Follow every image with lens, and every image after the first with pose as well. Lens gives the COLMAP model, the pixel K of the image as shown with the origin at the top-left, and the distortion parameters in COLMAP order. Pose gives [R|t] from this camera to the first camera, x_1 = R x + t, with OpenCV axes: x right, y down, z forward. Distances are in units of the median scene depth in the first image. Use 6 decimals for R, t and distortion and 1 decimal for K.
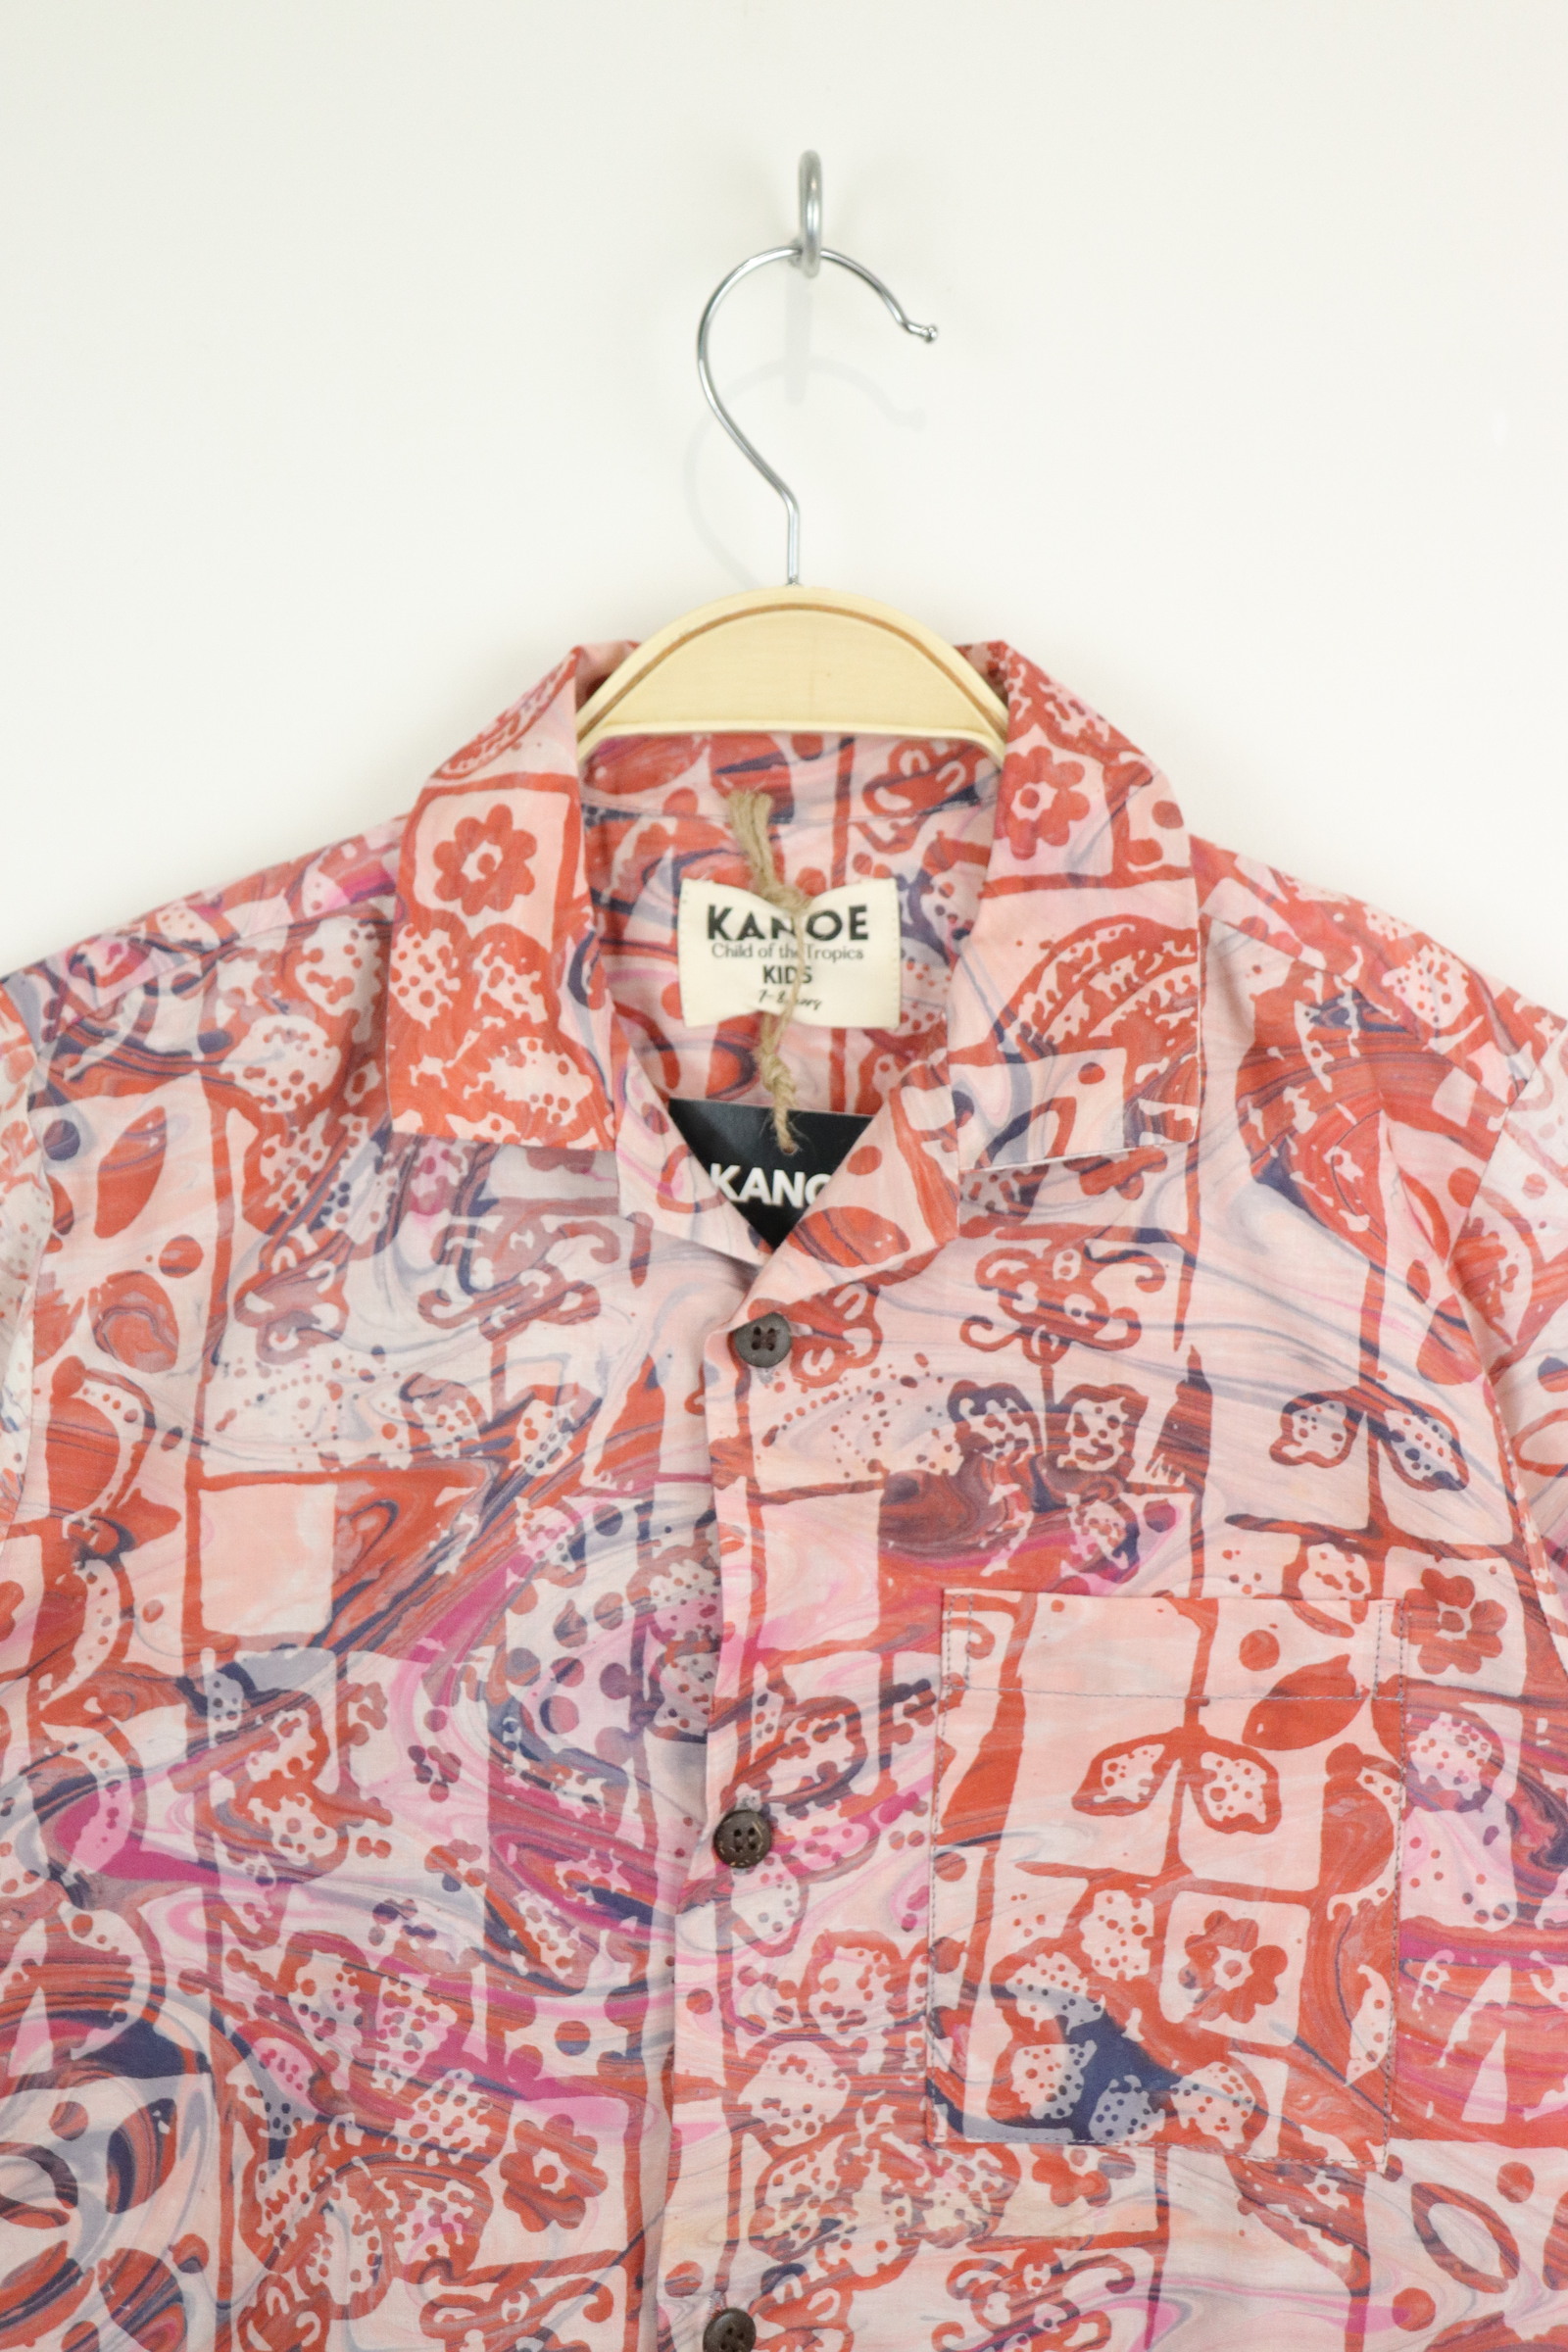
lens RADIAL K [[3338.1, 0, 784.0], [0, 3338.1, 1176.0], [0, 0, 1]] dist [-0.038781, 0.361224]
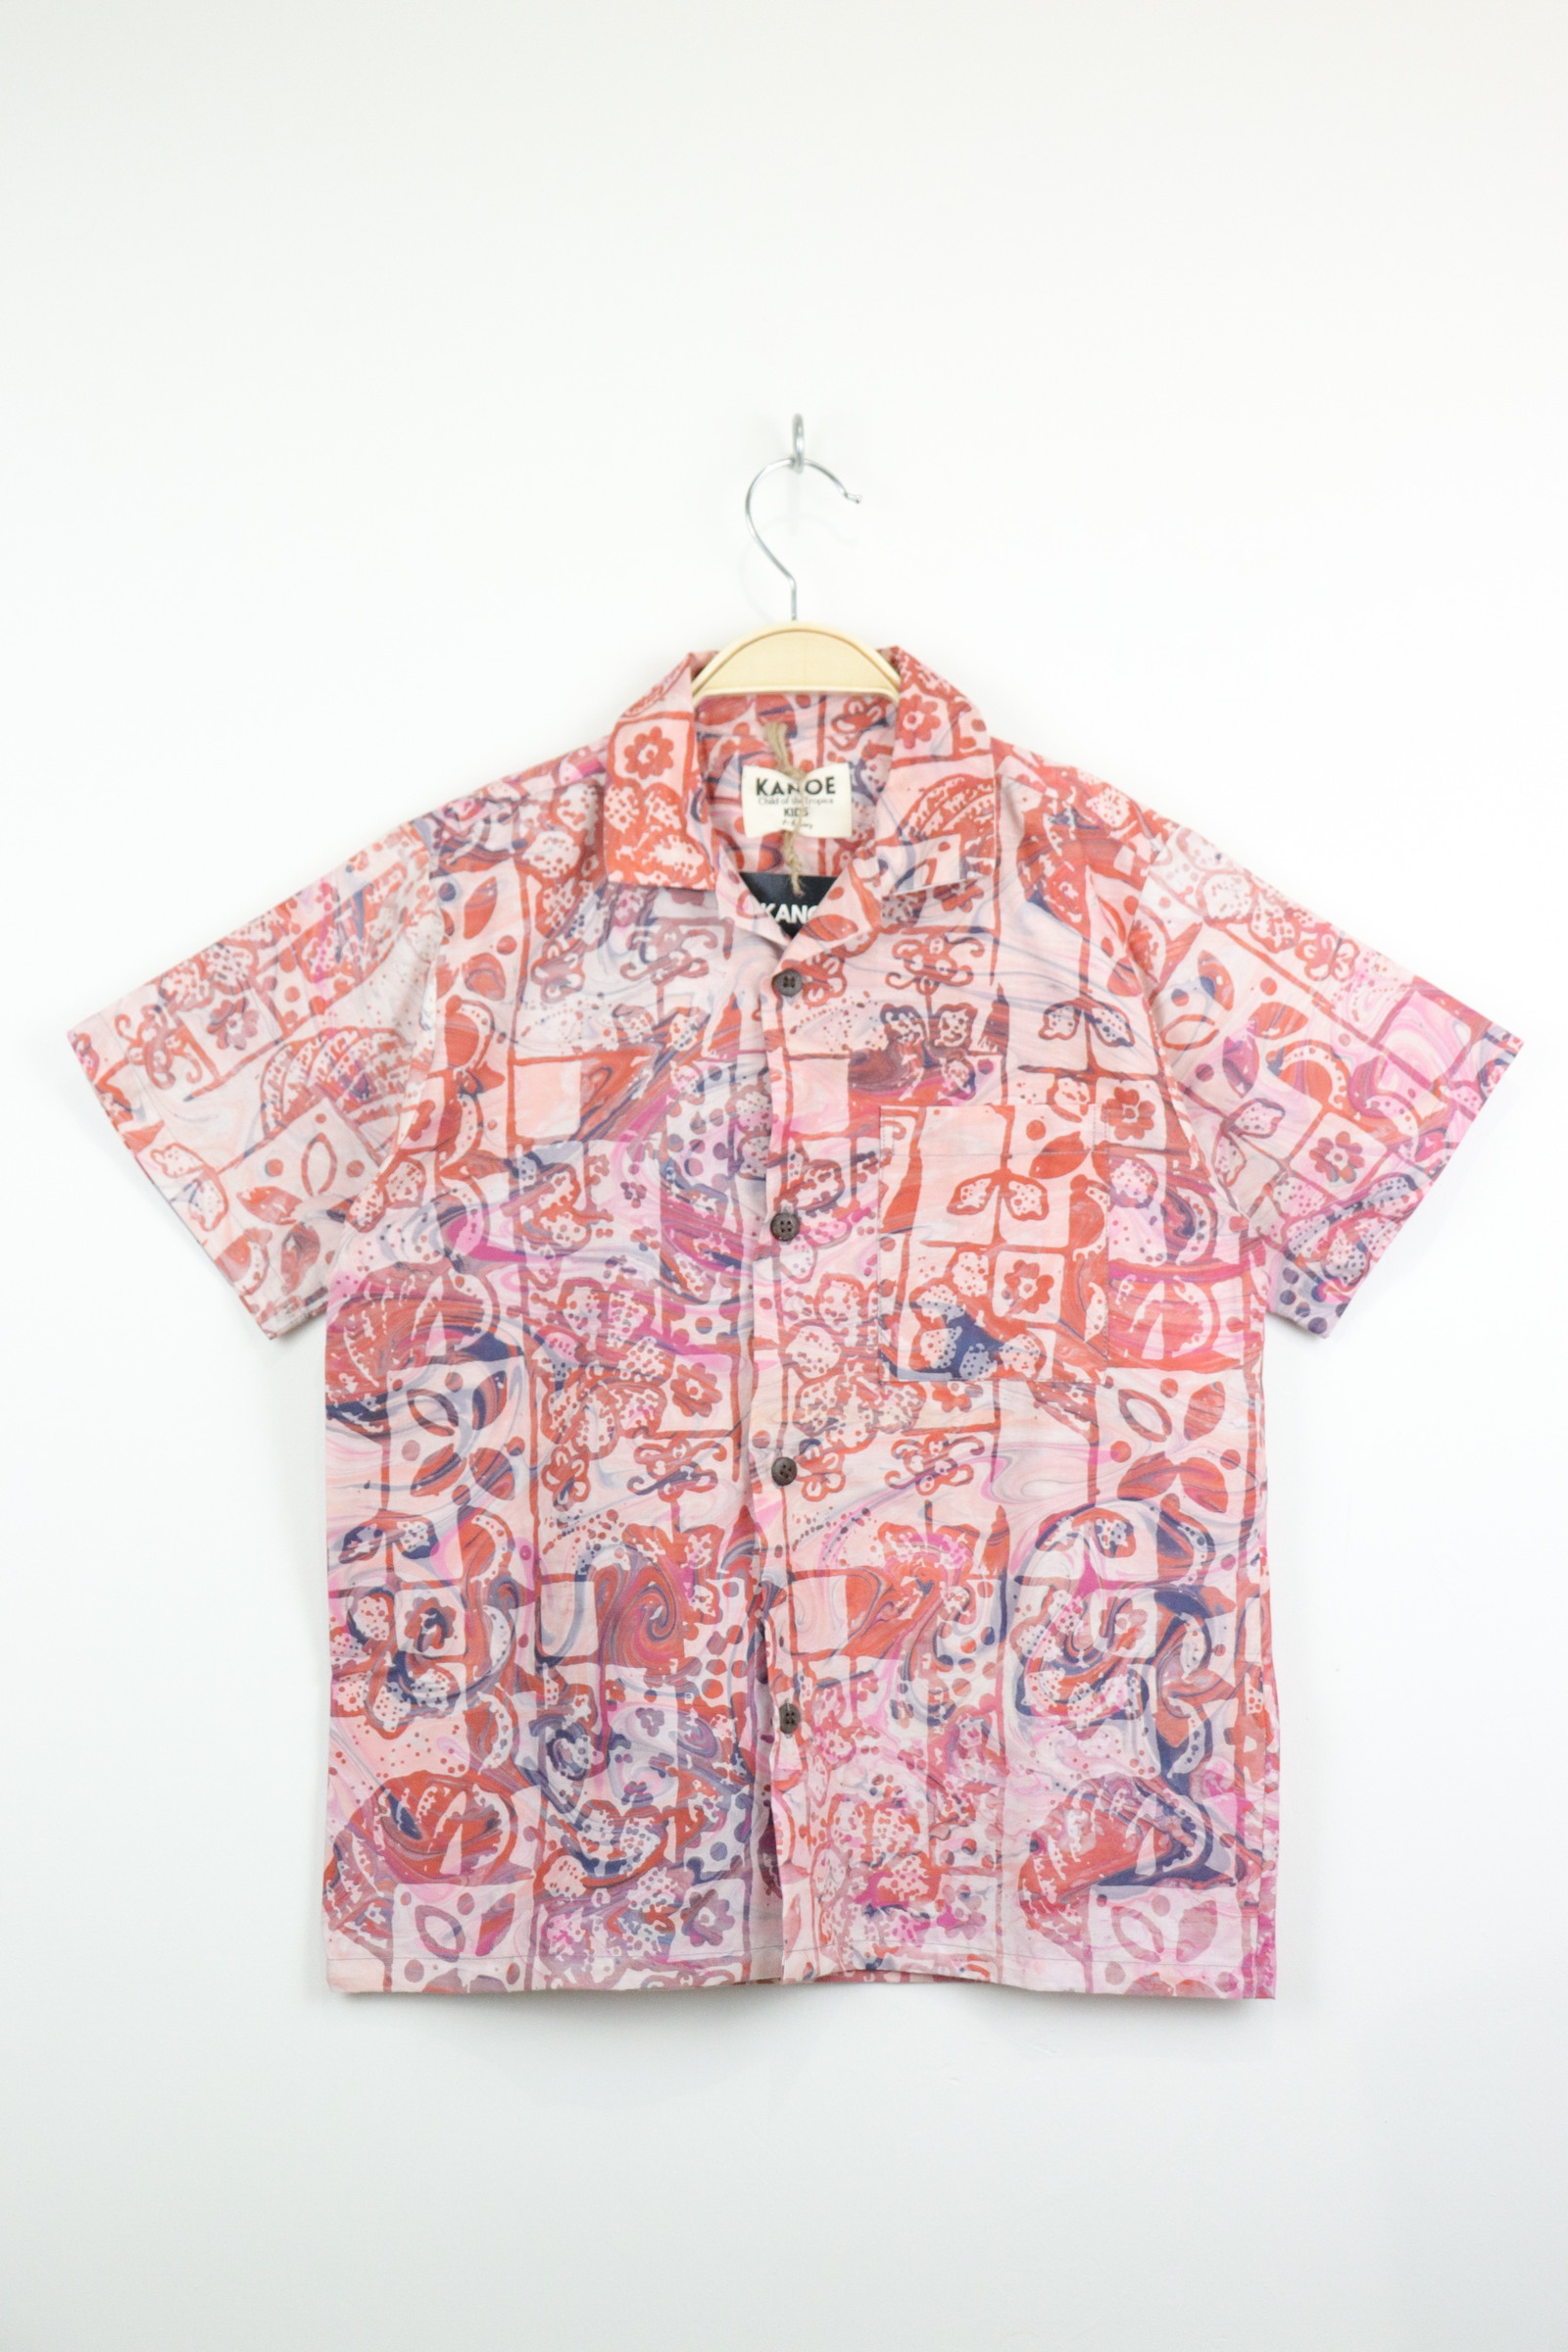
lens RADIAL K [[3338.1, 0, 784.0], [0, 3338.1, 1176.0], [0, 0, 1]] dist [-0.038781, 0.361224]
pose [[0.999705, -0.024080, 0.003036, -0.018230], [0.024230, 0.997395, -0.067942, 0.304824], [-0.001392, 0.067996, 0.997685, -1.032107]]
